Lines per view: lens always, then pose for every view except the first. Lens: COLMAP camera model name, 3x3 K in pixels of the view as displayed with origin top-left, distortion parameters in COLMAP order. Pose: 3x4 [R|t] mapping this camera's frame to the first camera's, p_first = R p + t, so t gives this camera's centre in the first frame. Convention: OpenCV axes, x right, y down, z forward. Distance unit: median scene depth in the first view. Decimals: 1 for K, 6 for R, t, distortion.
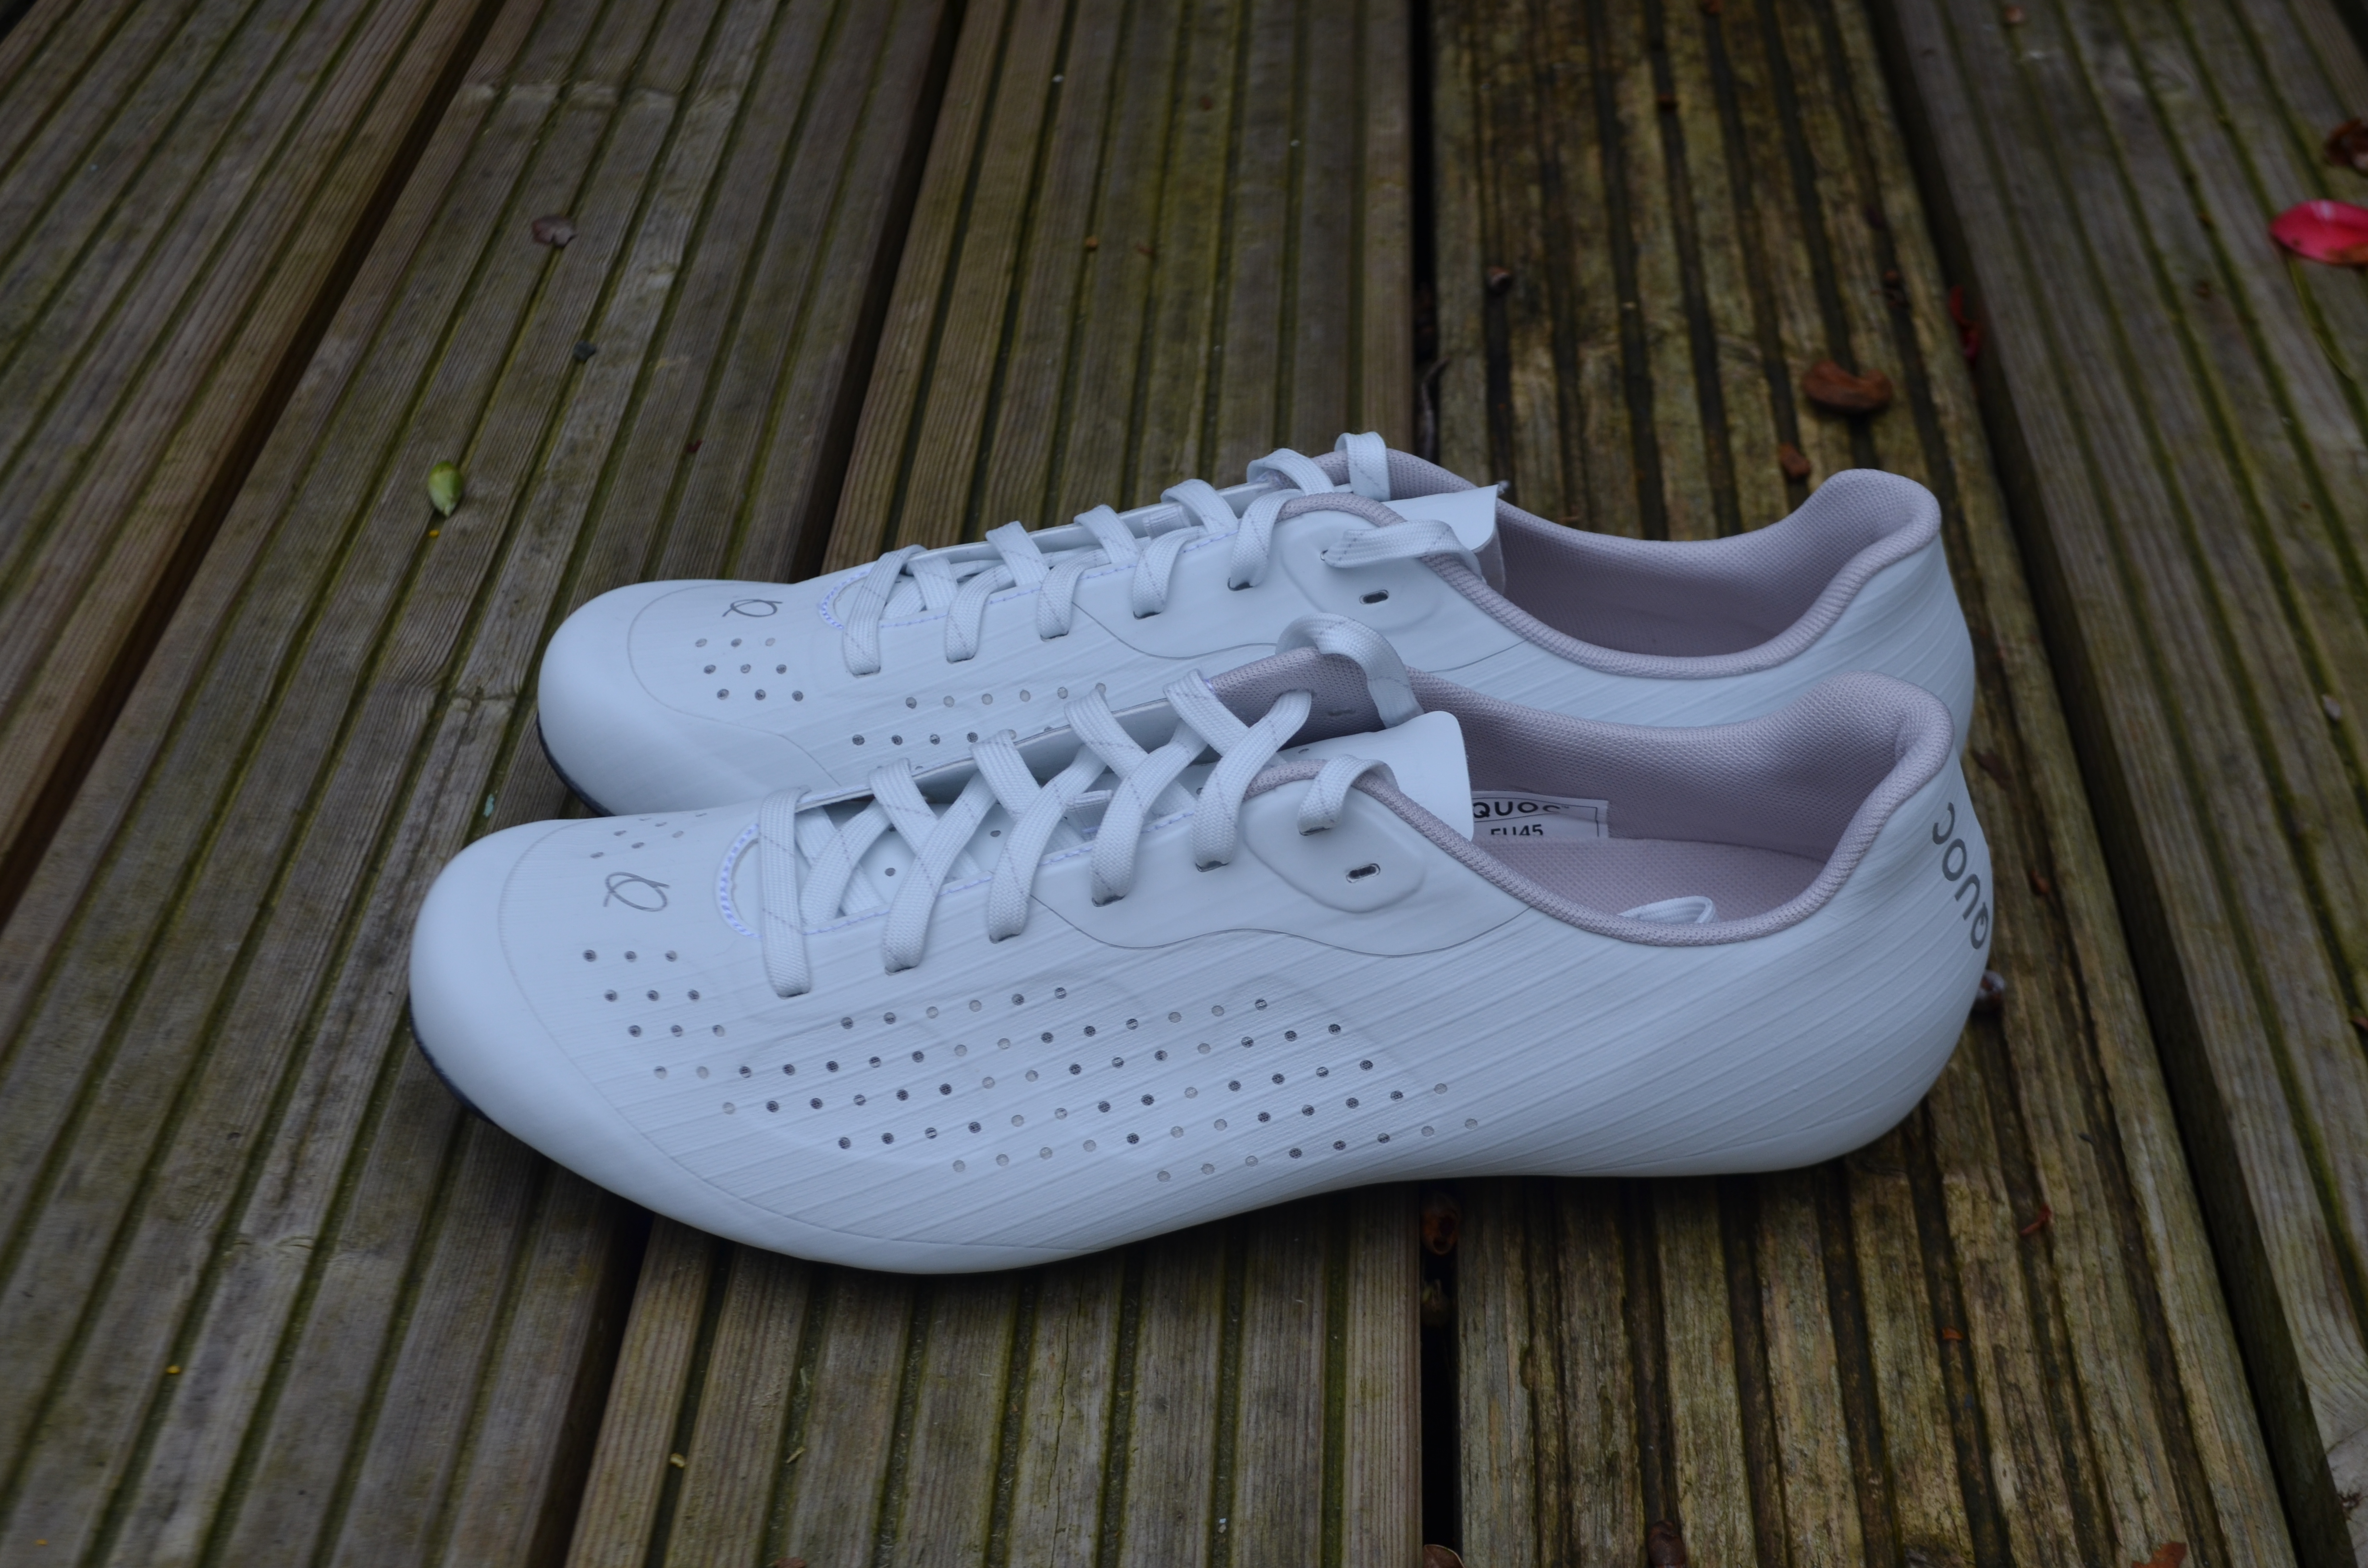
lens RADIAL K [[3297.5, 0, 1200.4], [0, 3297.5, 777.6], [0, 0, 1]] dist [-0.026158, 0.000000]
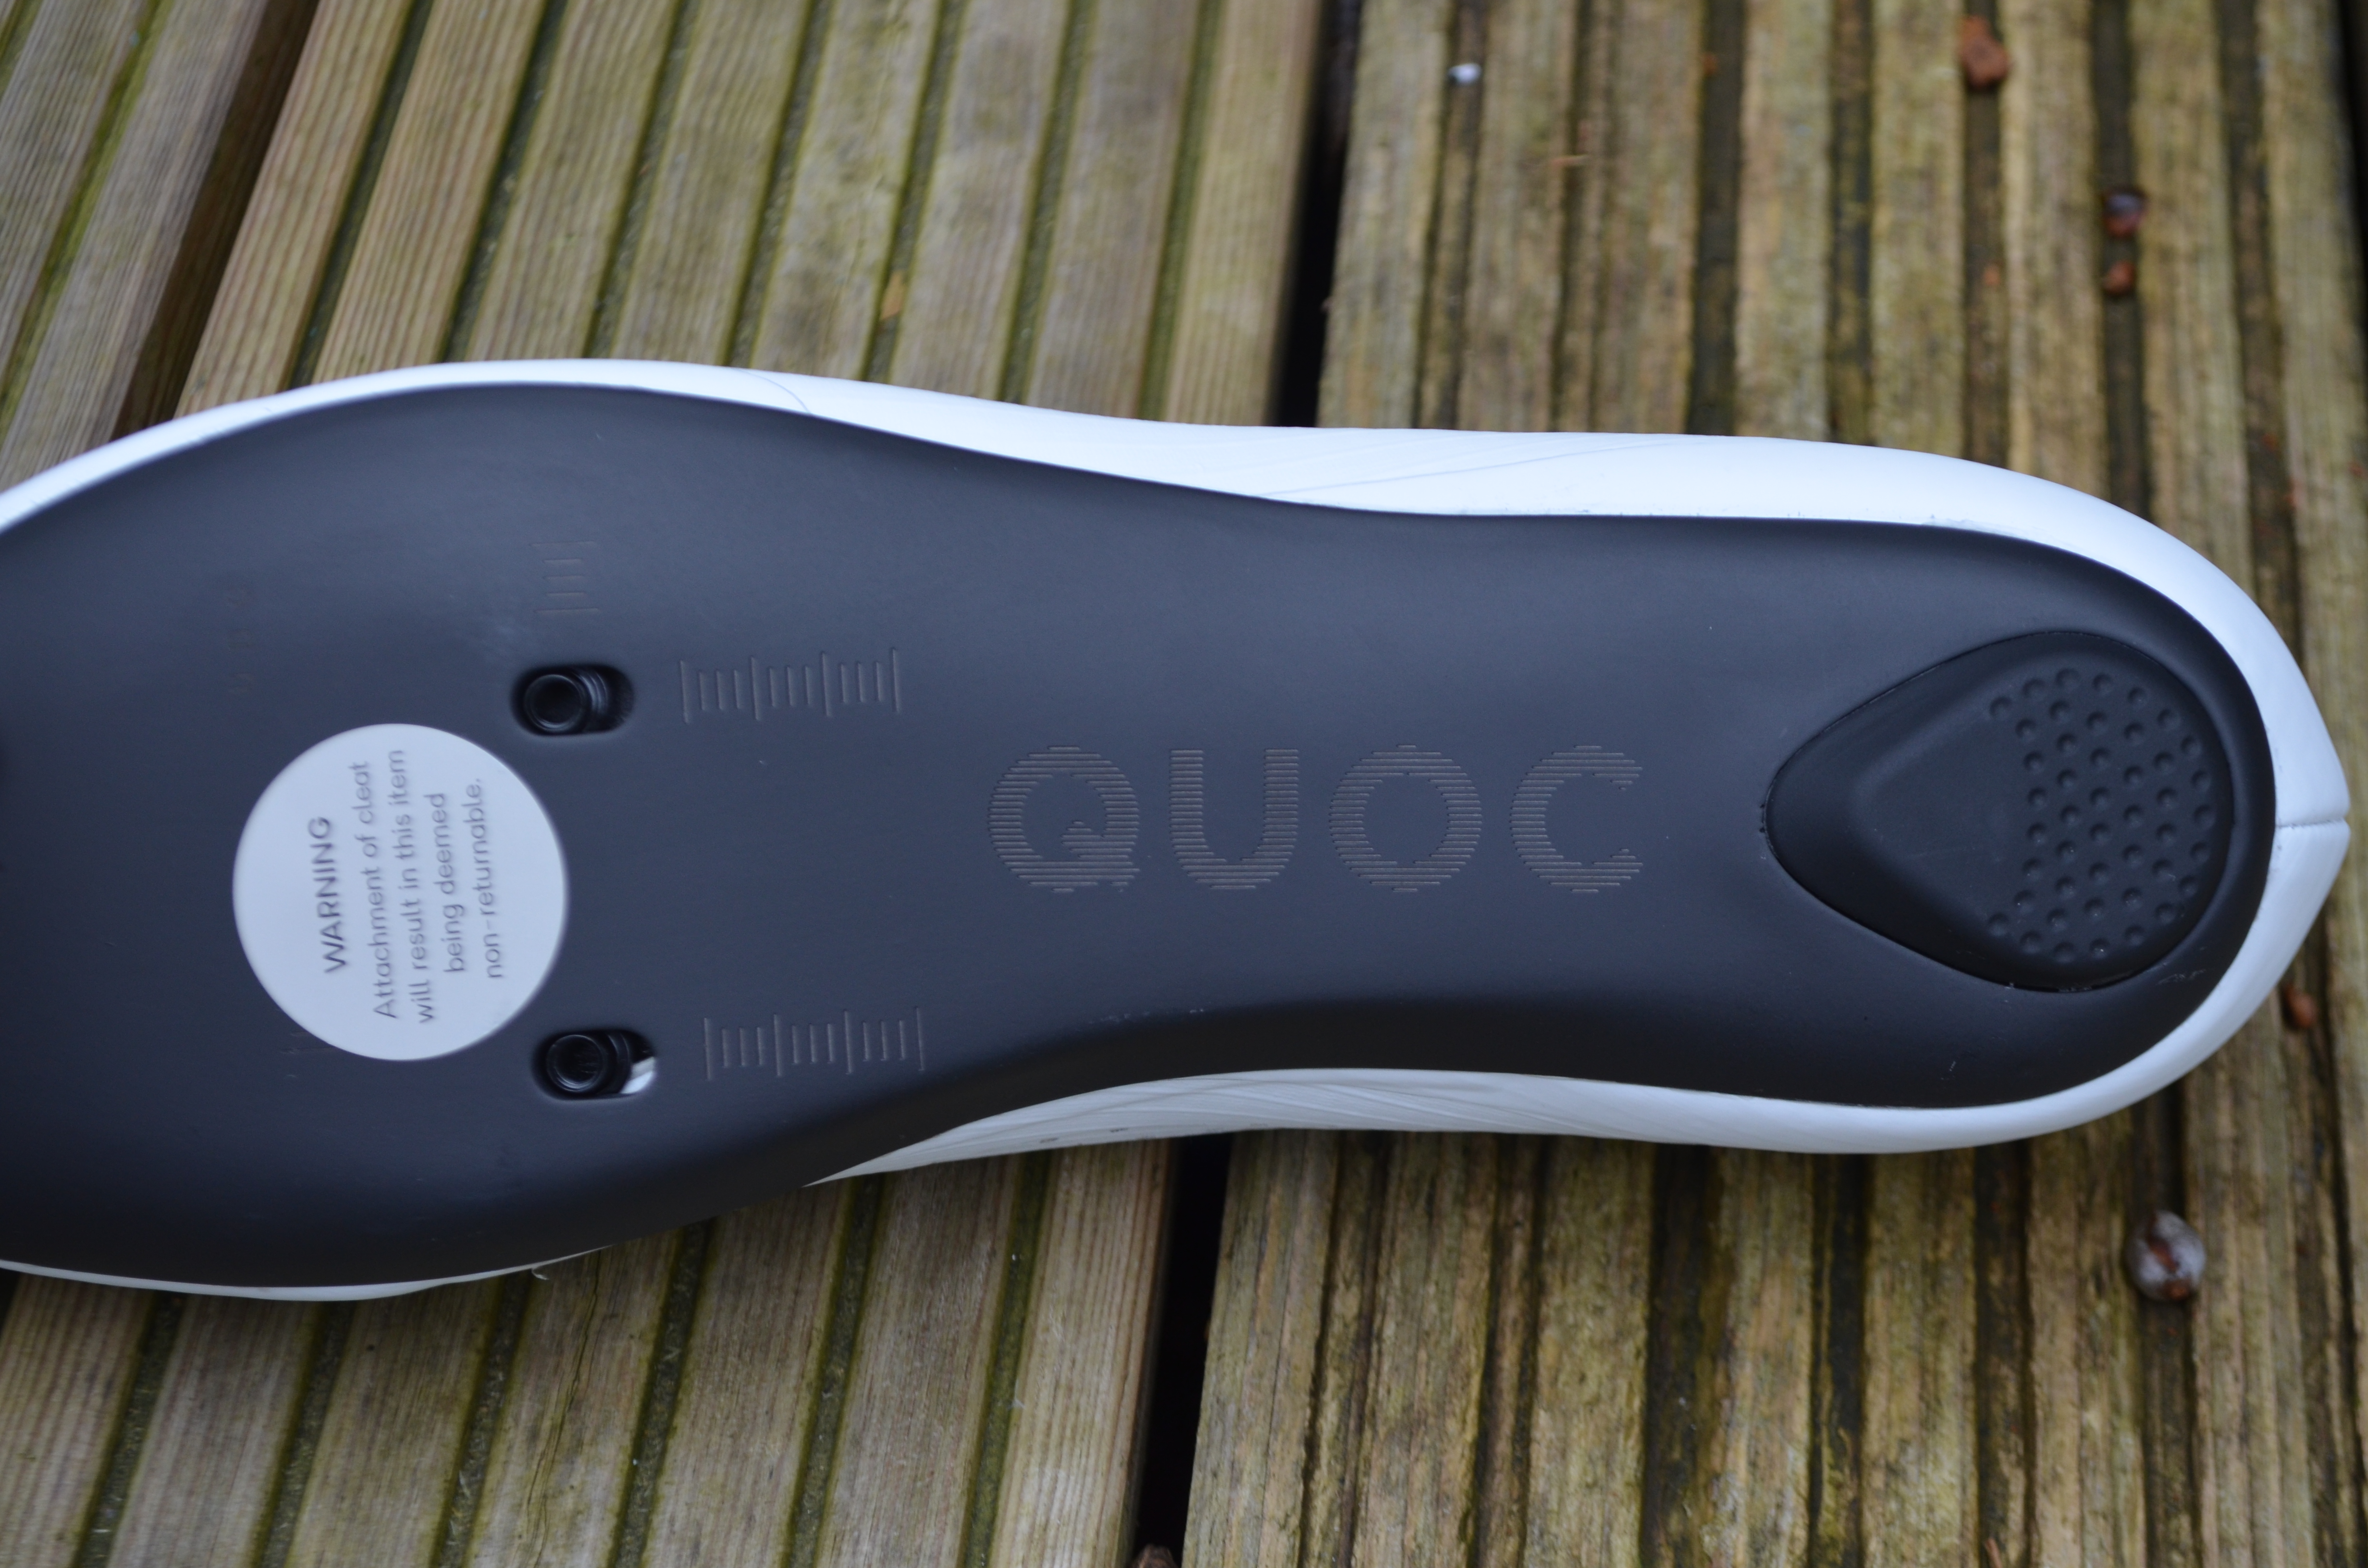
lens RADIAL K [[4325.4, 0, 1196.3], [0, 4325.4, 780.6], [0, 0, 1]] dist [0.019944, 0.000000]
pose [[0.998255, 0.054634, -0.022428, 0.077253], [-0.047439, 0.967976, 0.246518, -0.172096], [0.035178, -0.245024, 0.968879, 0.271551]]
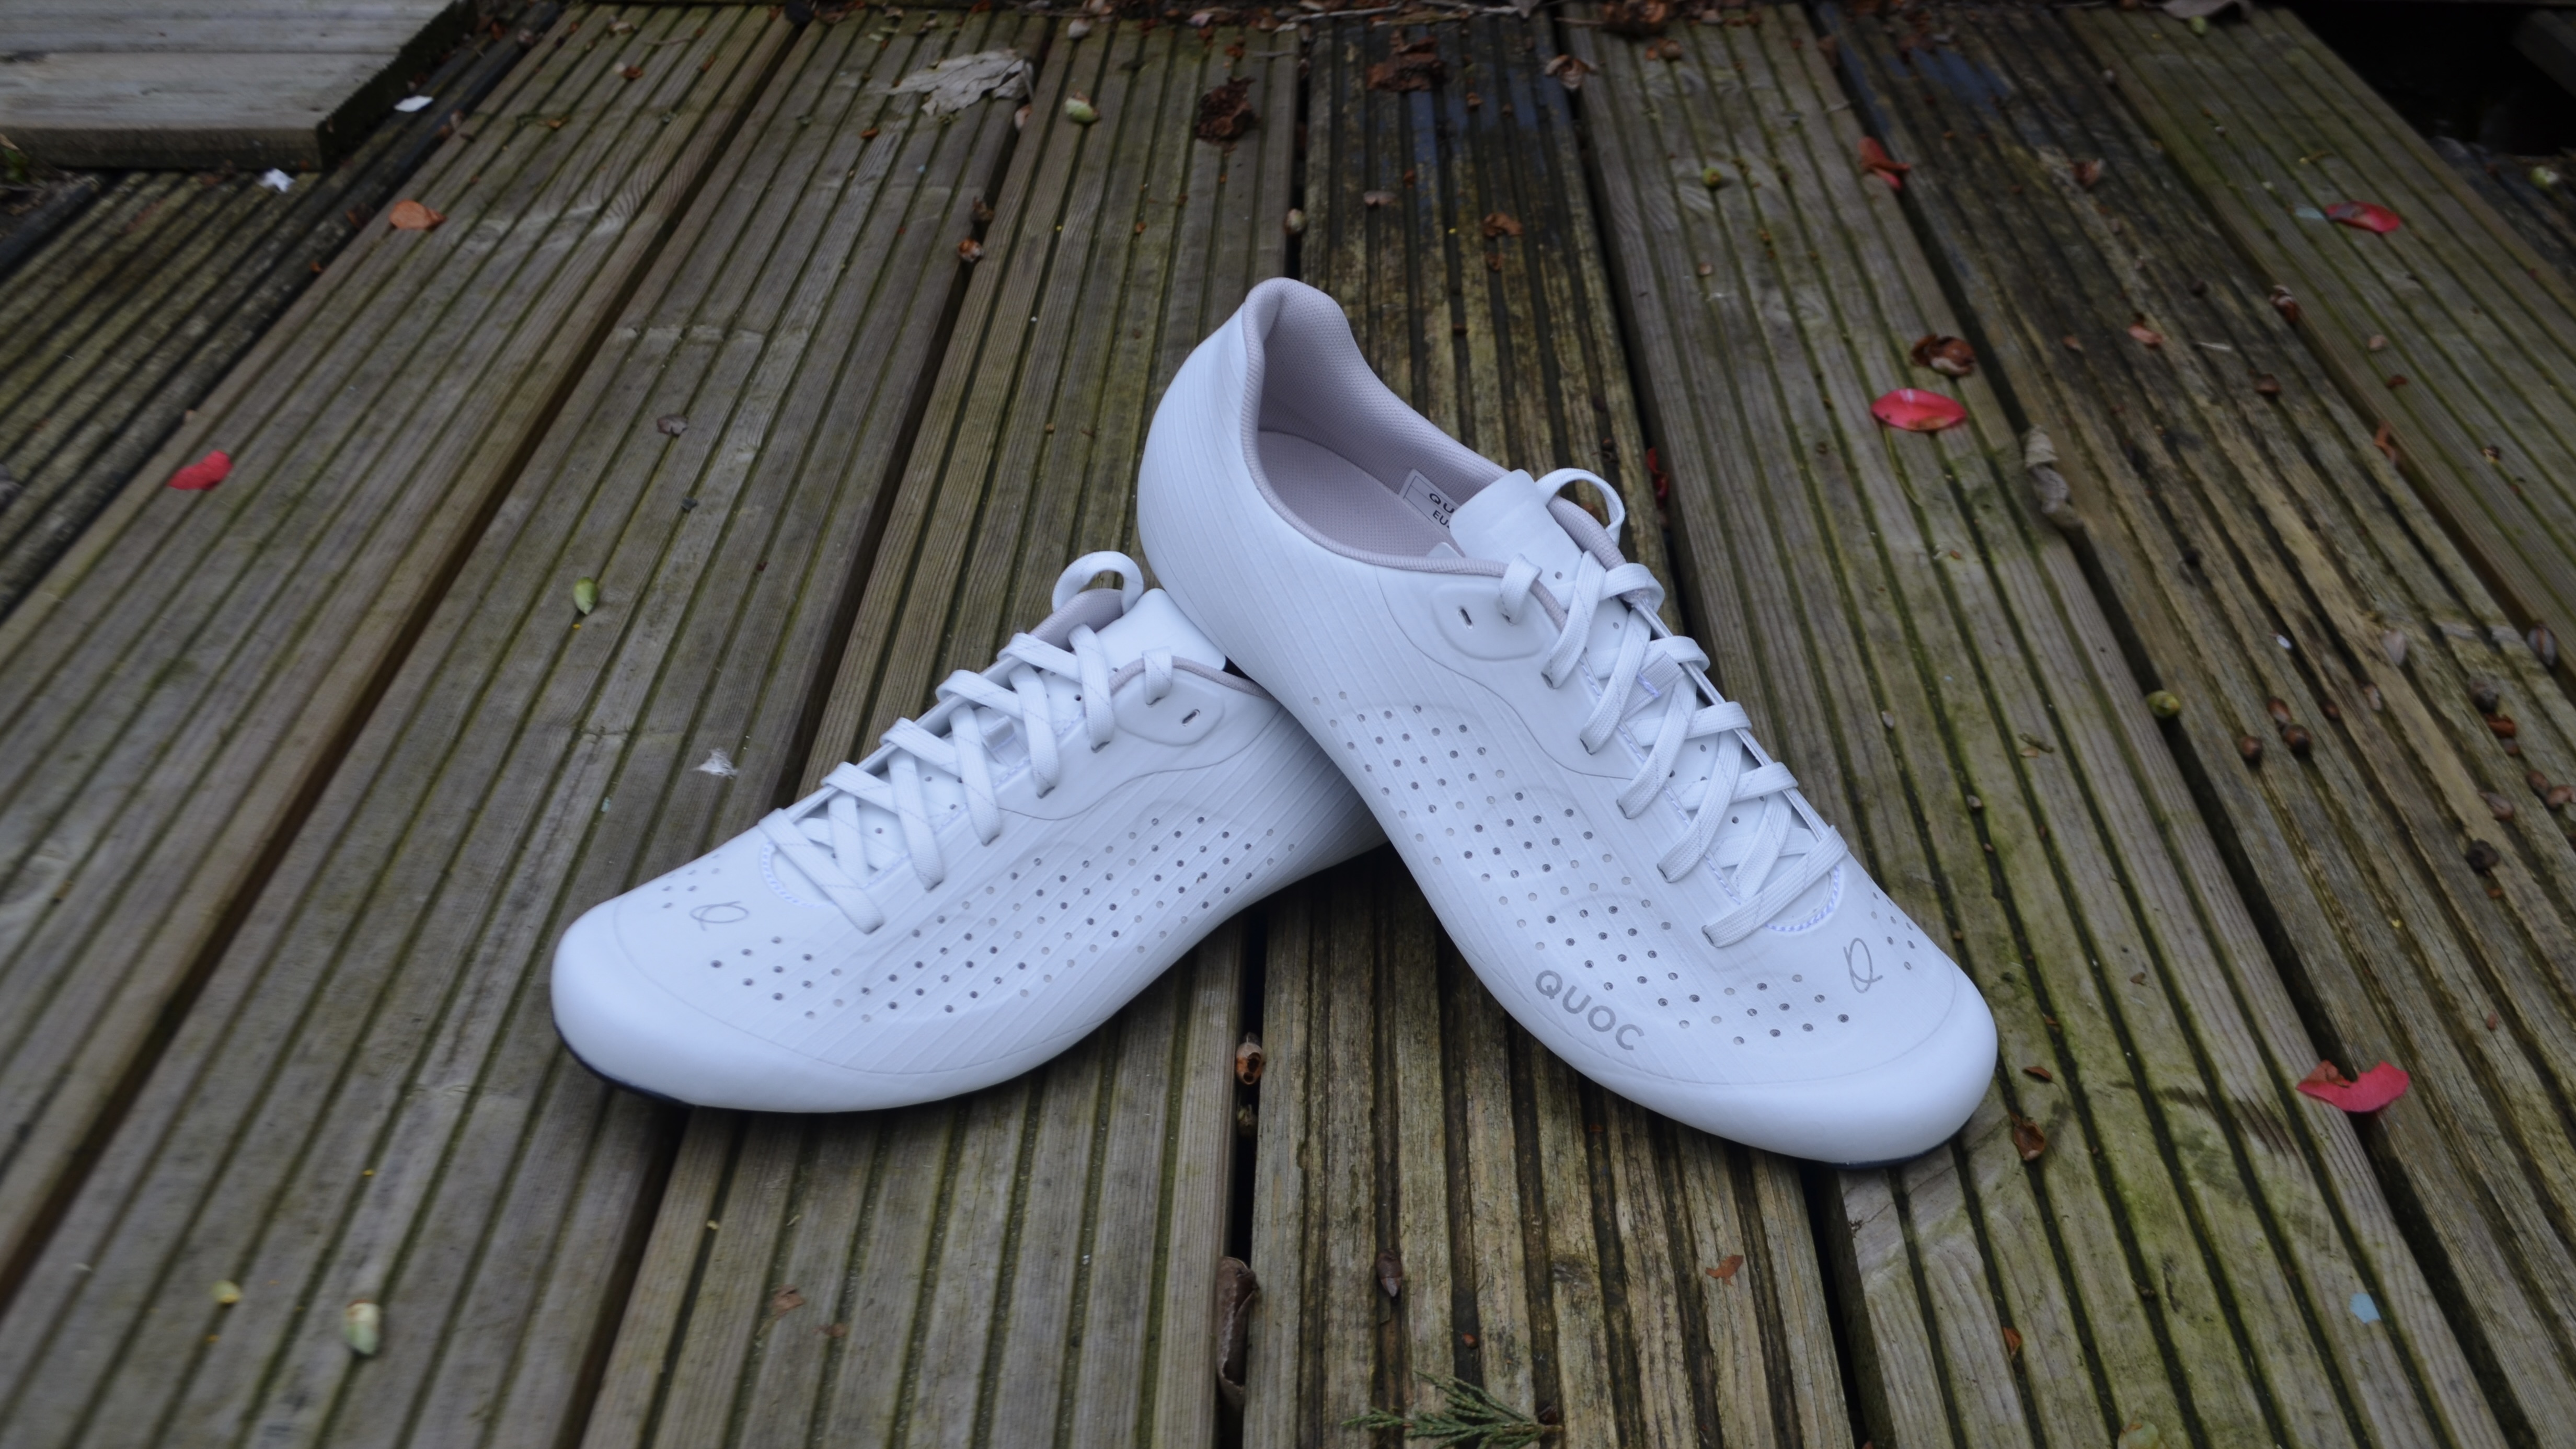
lens RADIAL K [[2506.7, 0, 1331.0], [0, 2506.7, 708.2], [0, 0, 1]] dist [-0.070904, 0.000000]
pose [[0.999305, -0.016148, 0.033590, 0.062880], [0.018624, 0.997029, -0.074743, 0.052650], [-0.032284, 0.075317, 0.996637, -0.093425]]
